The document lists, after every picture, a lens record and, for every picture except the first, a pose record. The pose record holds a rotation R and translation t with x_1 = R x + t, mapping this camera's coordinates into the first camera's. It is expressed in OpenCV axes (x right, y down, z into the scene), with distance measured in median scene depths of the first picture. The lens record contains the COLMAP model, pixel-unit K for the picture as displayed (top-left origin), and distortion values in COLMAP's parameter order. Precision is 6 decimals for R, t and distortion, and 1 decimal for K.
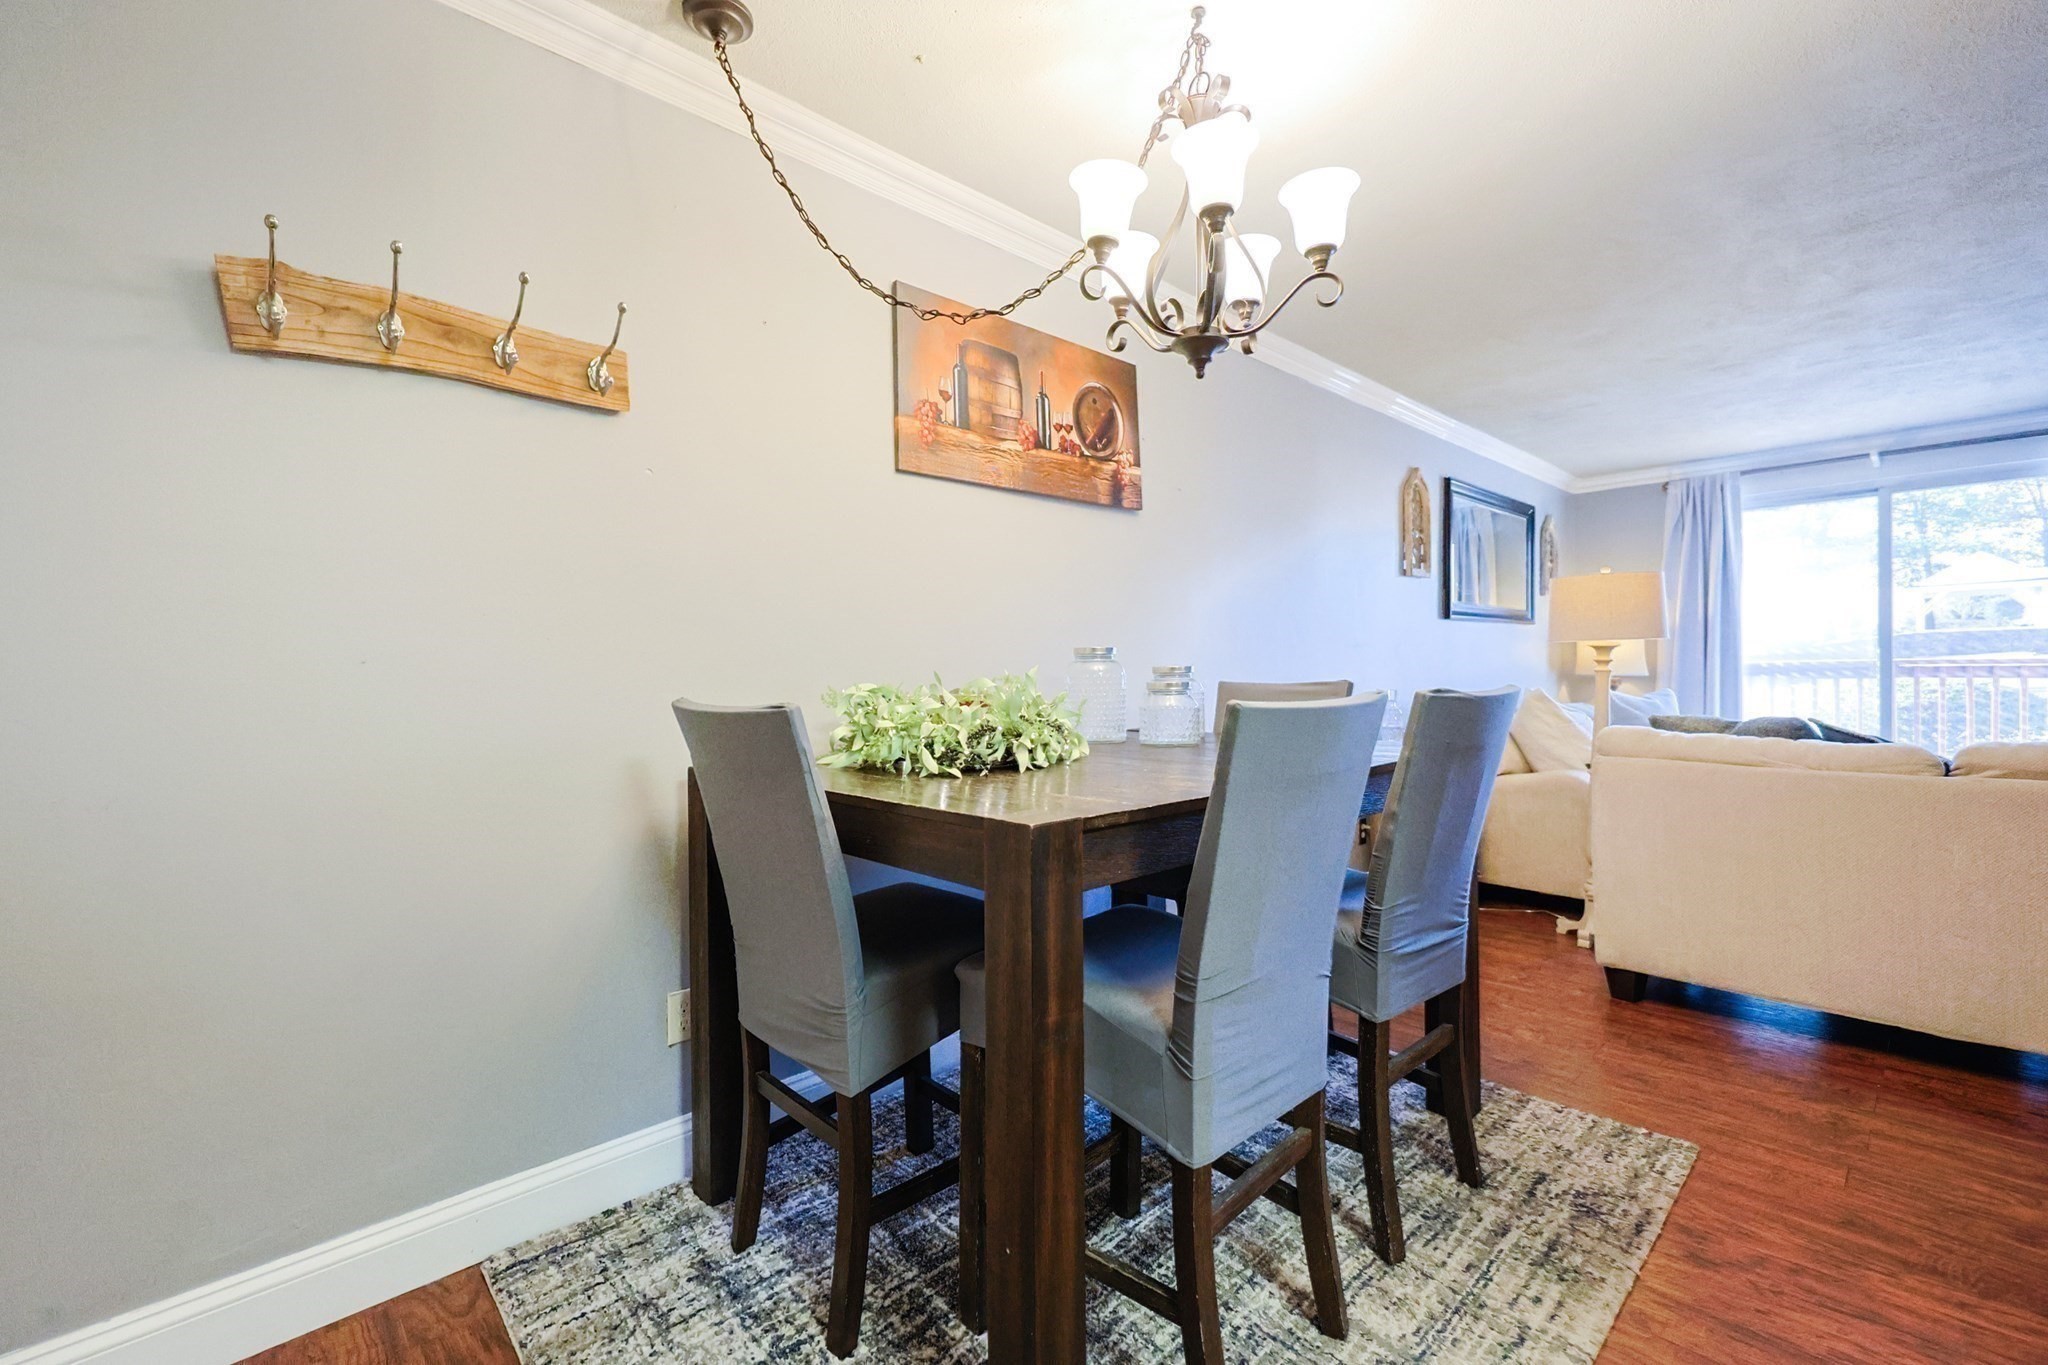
lens RADIAL K [[874.1, 0, 1028.9], [0, 874.1, 677.0], [0, 0, 1]] dist [0.000982, -0.000290]
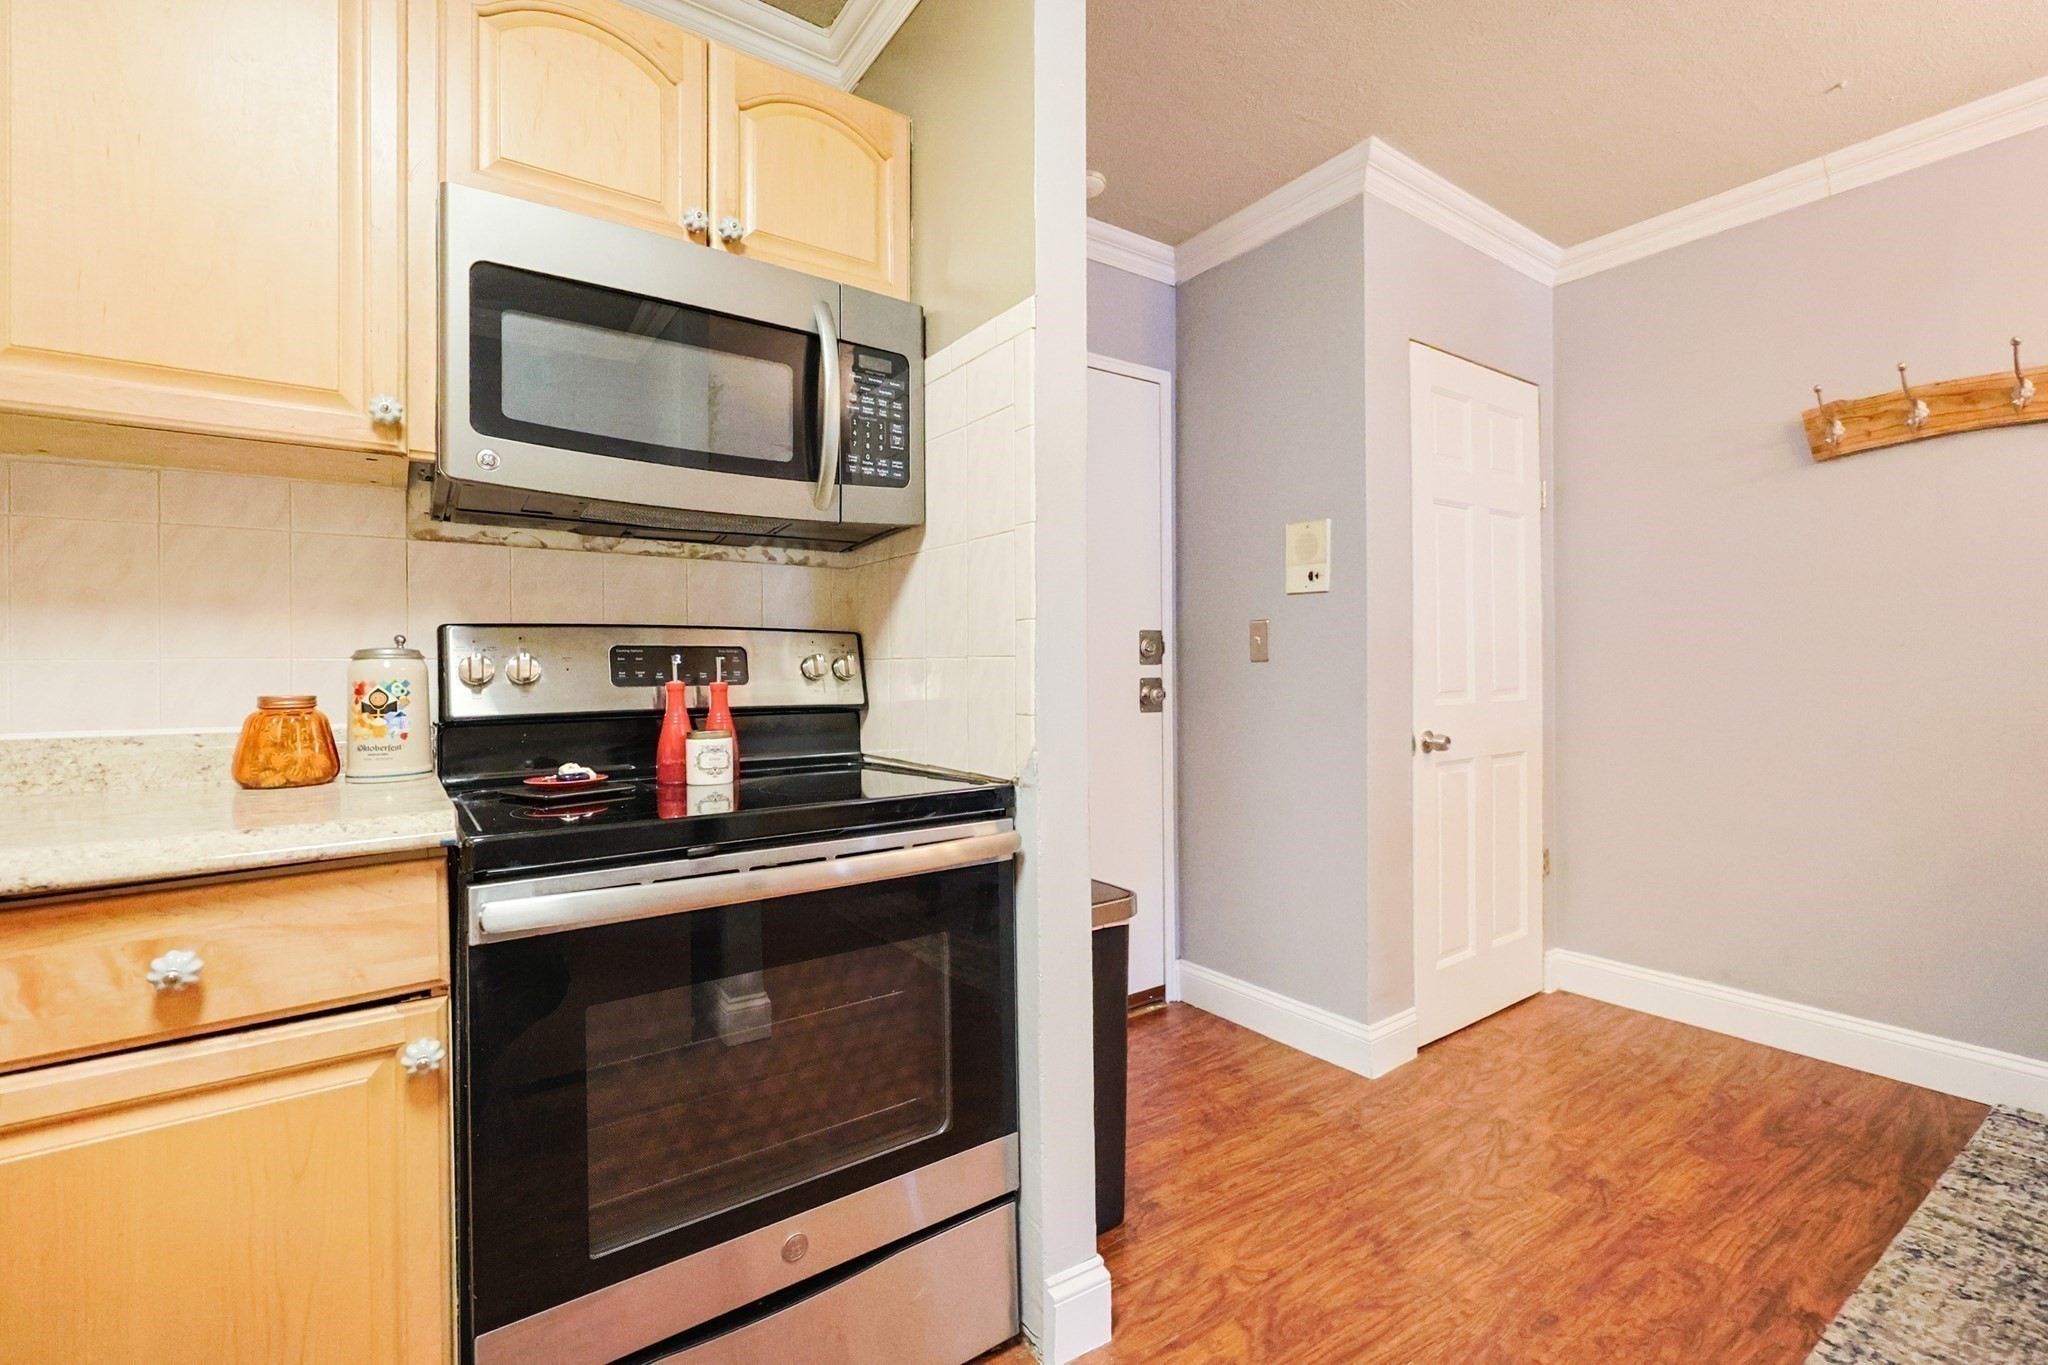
lens RADIAL K [[890.2, 0, 1040.8], [0, 890.2, 669.1], [0, 0, 1]] dist [-0.001793, -0.000926]
pose [[-0.135520, 0.014504, -0.990668, 0.658716], [0.008349, 0.999874, 0.013496, -0.005908], [0.990739, -0.006443, -0.135624, -0.169251]]
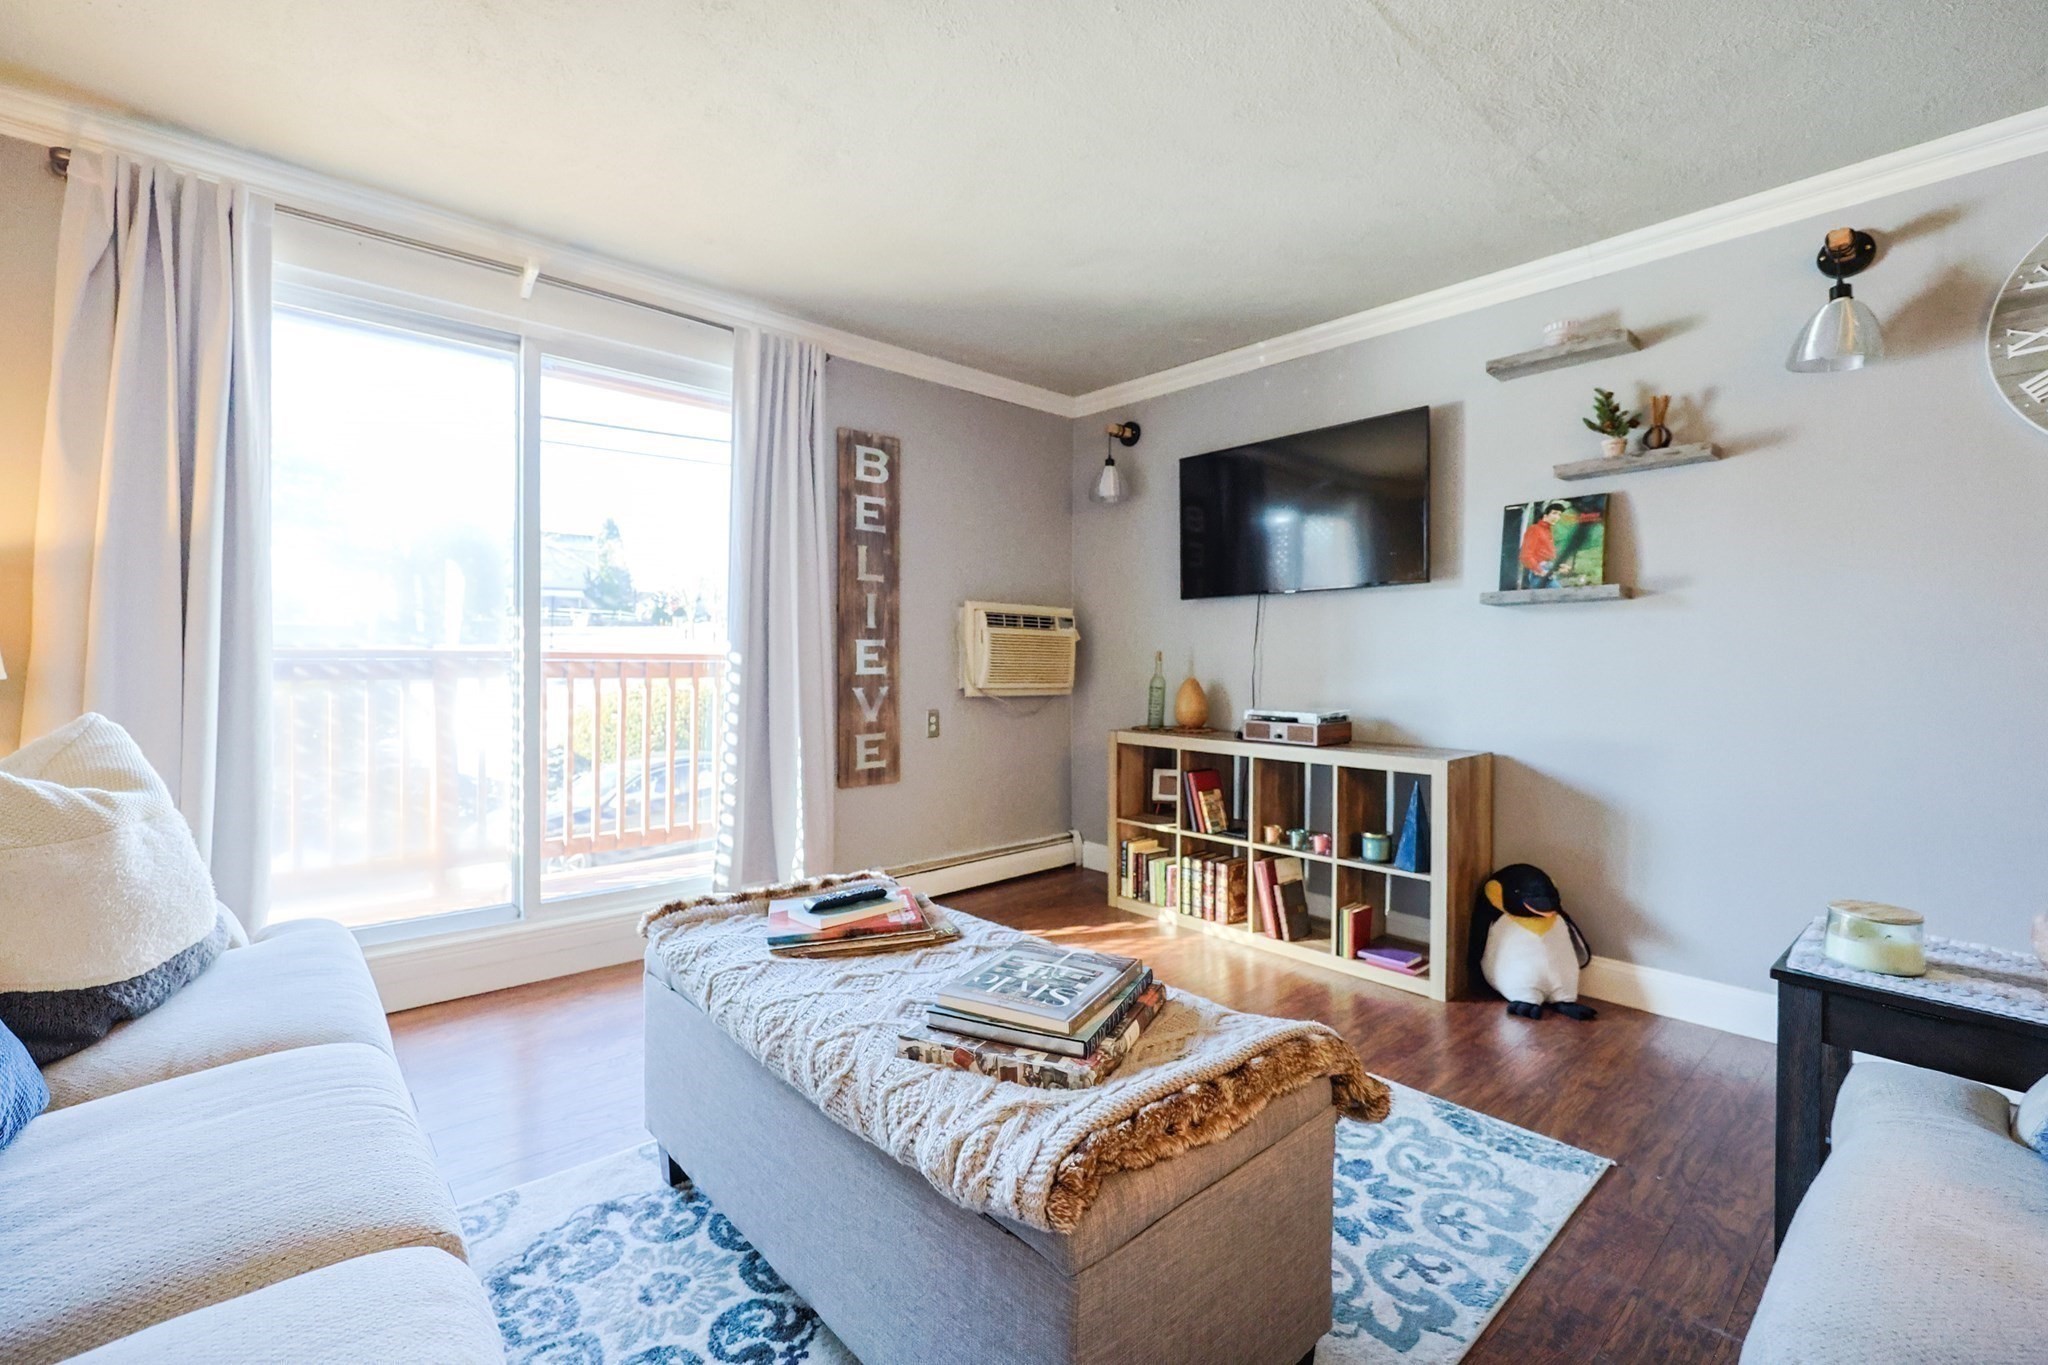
lens RADIAL K [[878.9, 0, 1020.8], [0, 878.9, 670.1], [0, 0, 1]] dist [-0.000556, 0.000146]
pose [[0.032149, 0.001479, 0.999482, 1.043813], [-0.003934, 0.999991, -0.001353, -0.016447], [-0.999475, -0.003889, 0.032155, 1.637754]]
